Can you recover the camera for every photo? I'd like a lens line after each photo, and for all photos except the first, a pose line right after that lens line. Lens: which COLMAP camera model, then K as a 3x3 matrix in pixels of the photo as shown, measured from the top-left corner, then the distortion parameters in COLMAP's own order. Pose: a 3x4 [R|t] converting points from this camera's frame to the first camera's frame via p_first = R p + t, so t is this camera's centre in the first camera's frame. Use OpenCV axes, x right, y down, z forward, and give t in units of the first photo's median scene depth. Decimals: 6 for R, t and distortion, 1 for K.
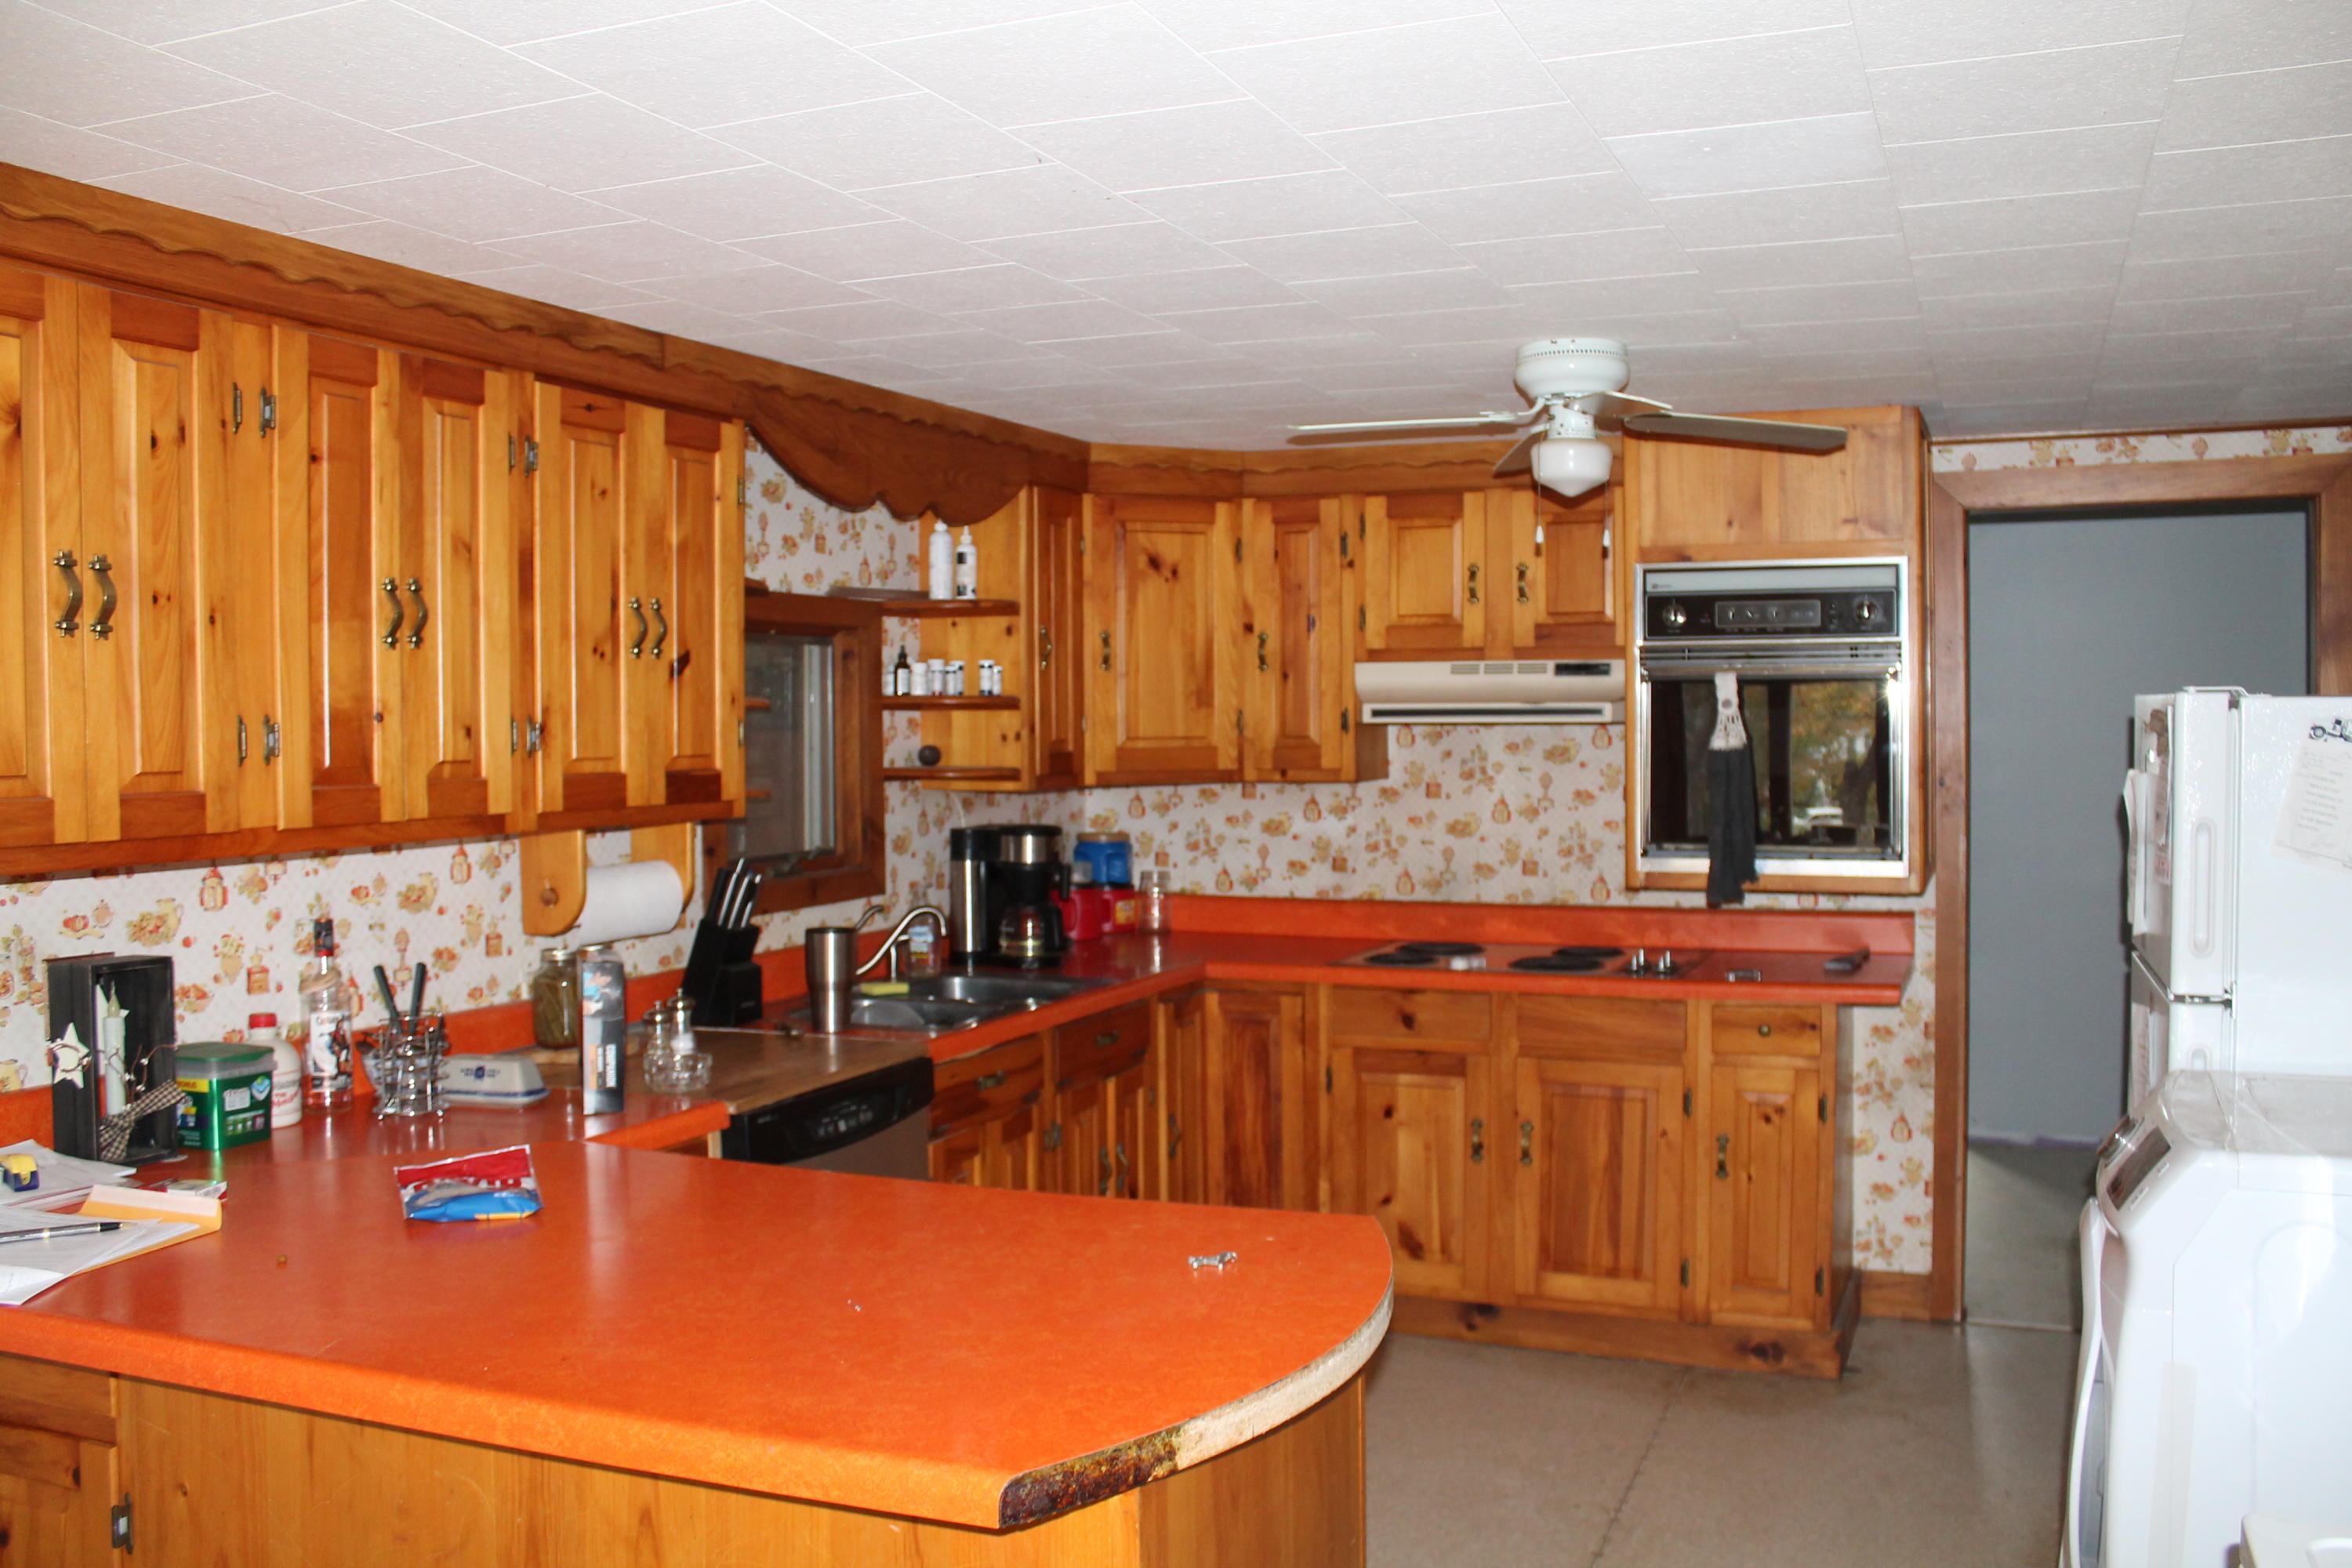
lens RADIAL K [[1980.3, 0, 1176.0], [0, 1980.3, 784.0], [0, 0, 1]] dist [-0.173602, 0.159103]
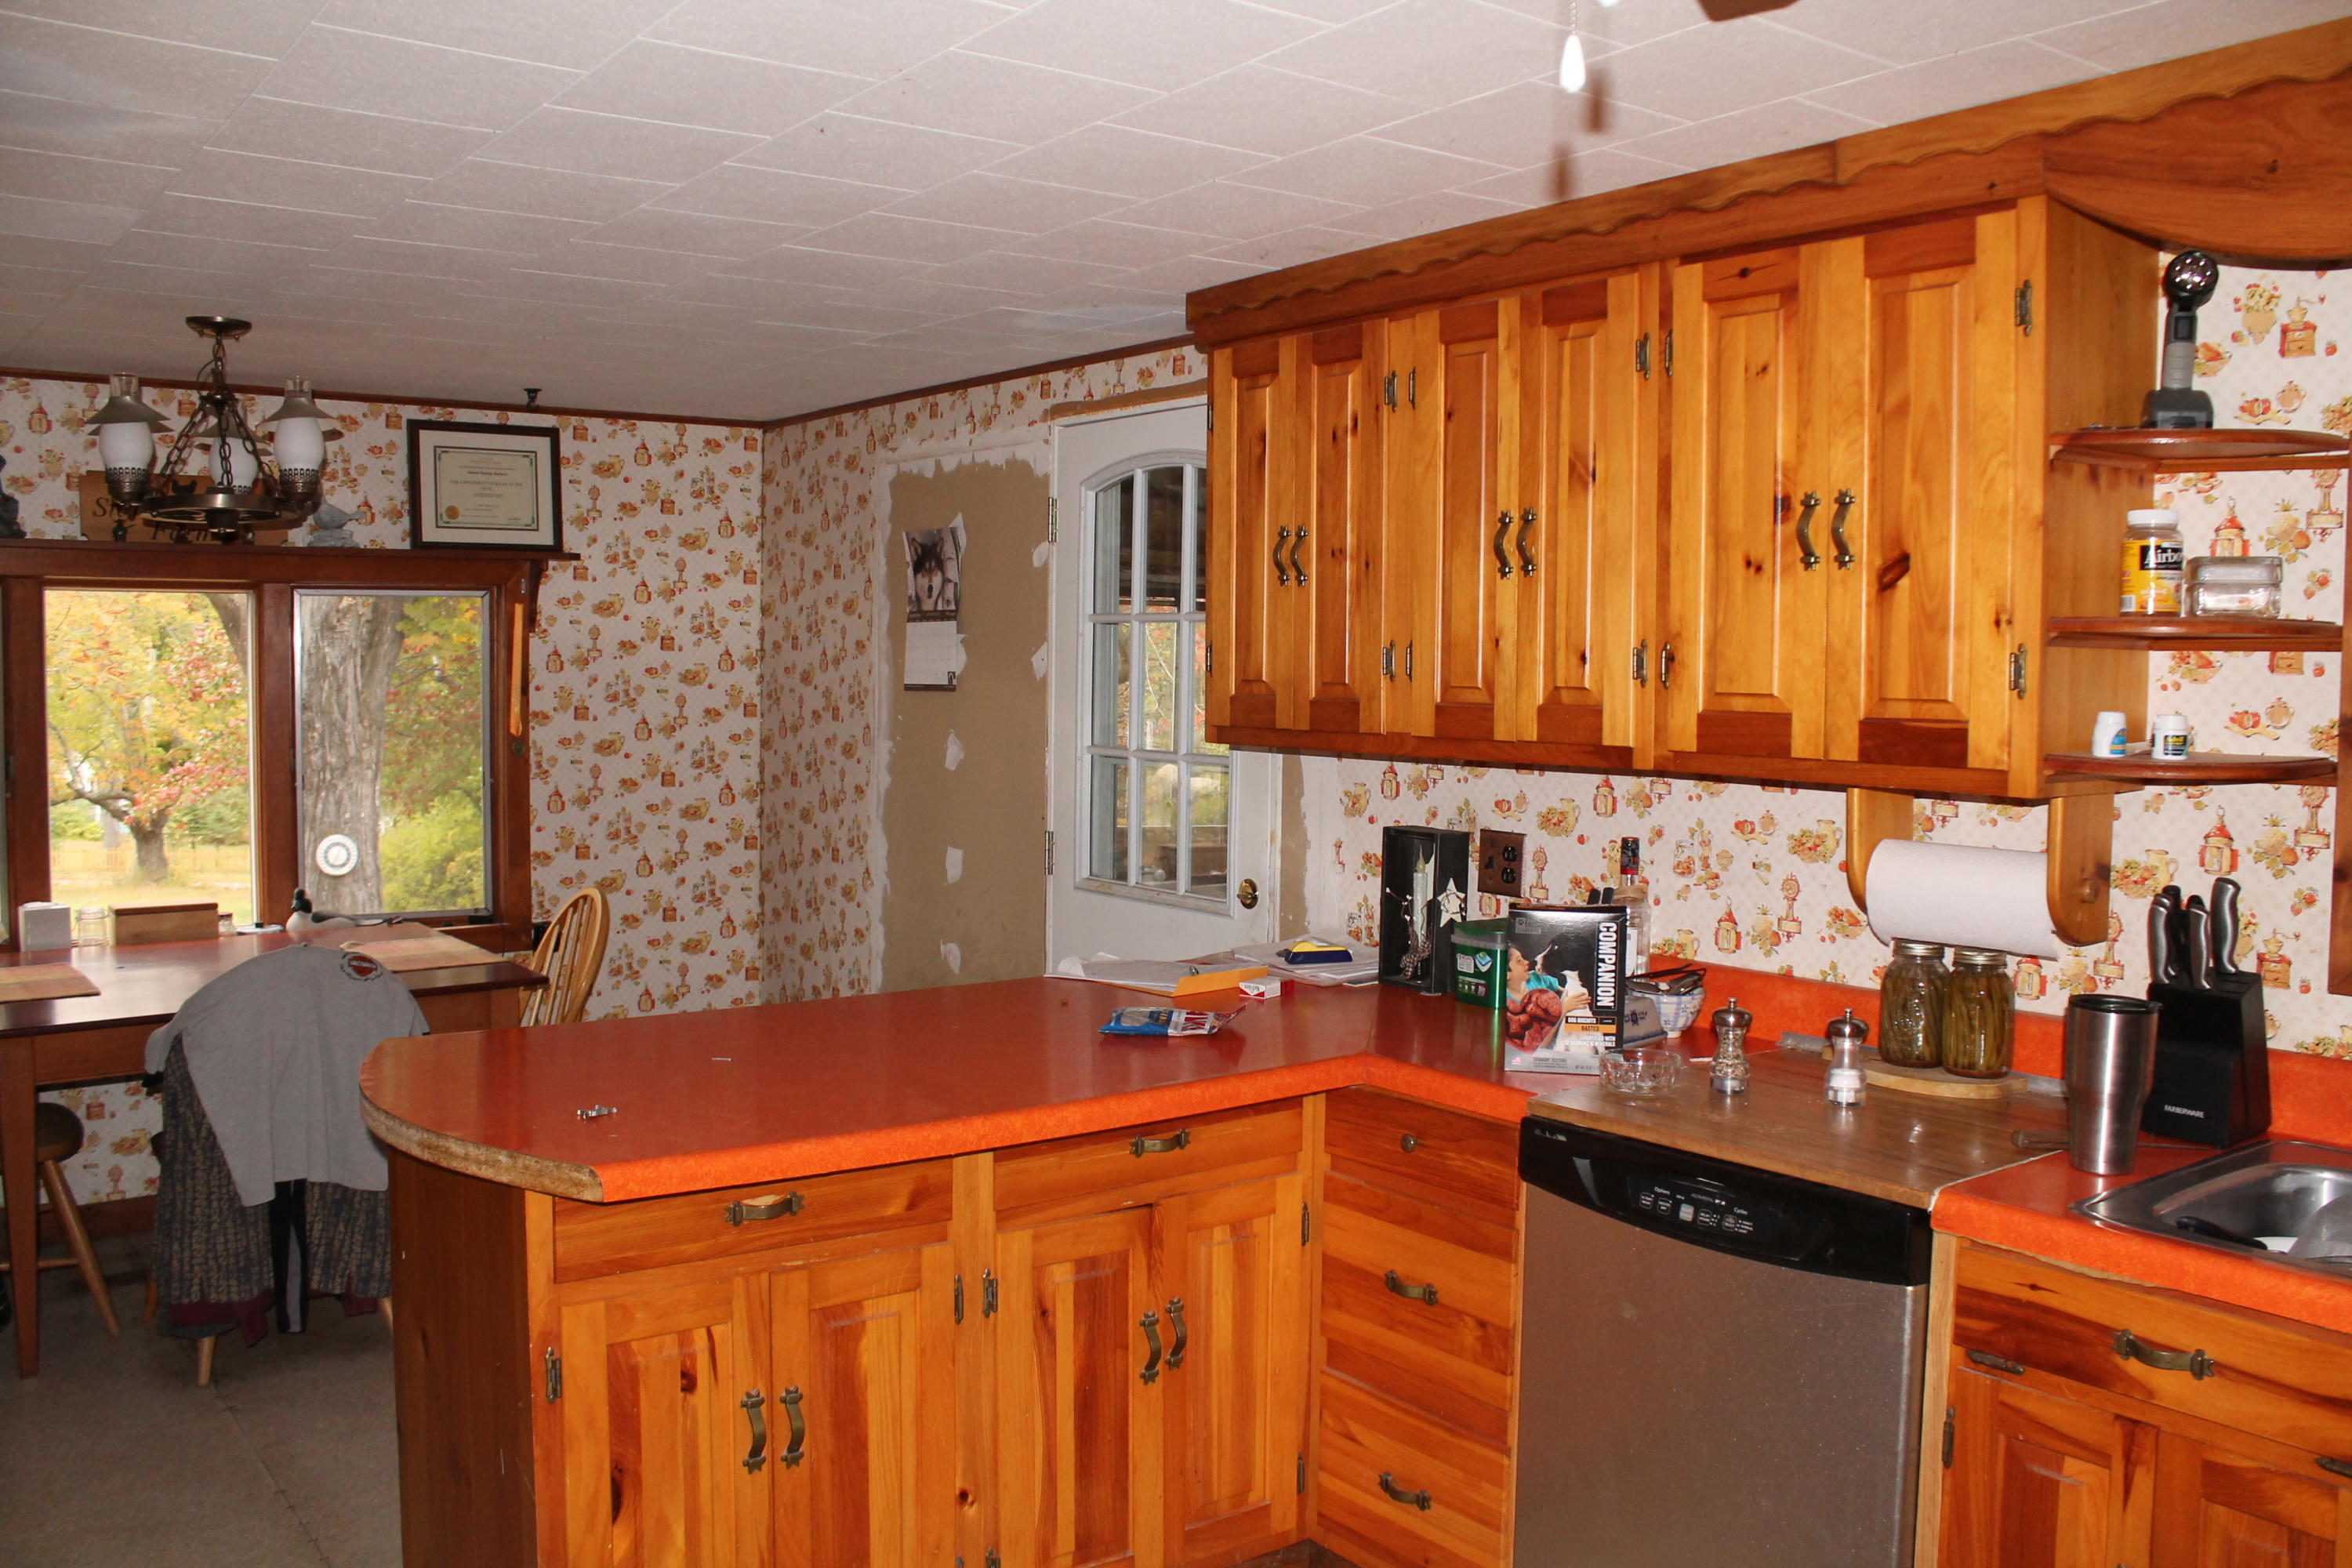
lens RADIAL K [[1980.3, 0, 1176.0], [0, 1980.3, 784.0], [0, 0, 1]] dist [-0.173602, 0.159103]
pose [[-0.503074, 0.060799, -0.862102, 0.584334], [-0.030843, 0.995624, 0.088215, -0.044197], [0.863693, 0.070969, -0.498998, 1.299556]]
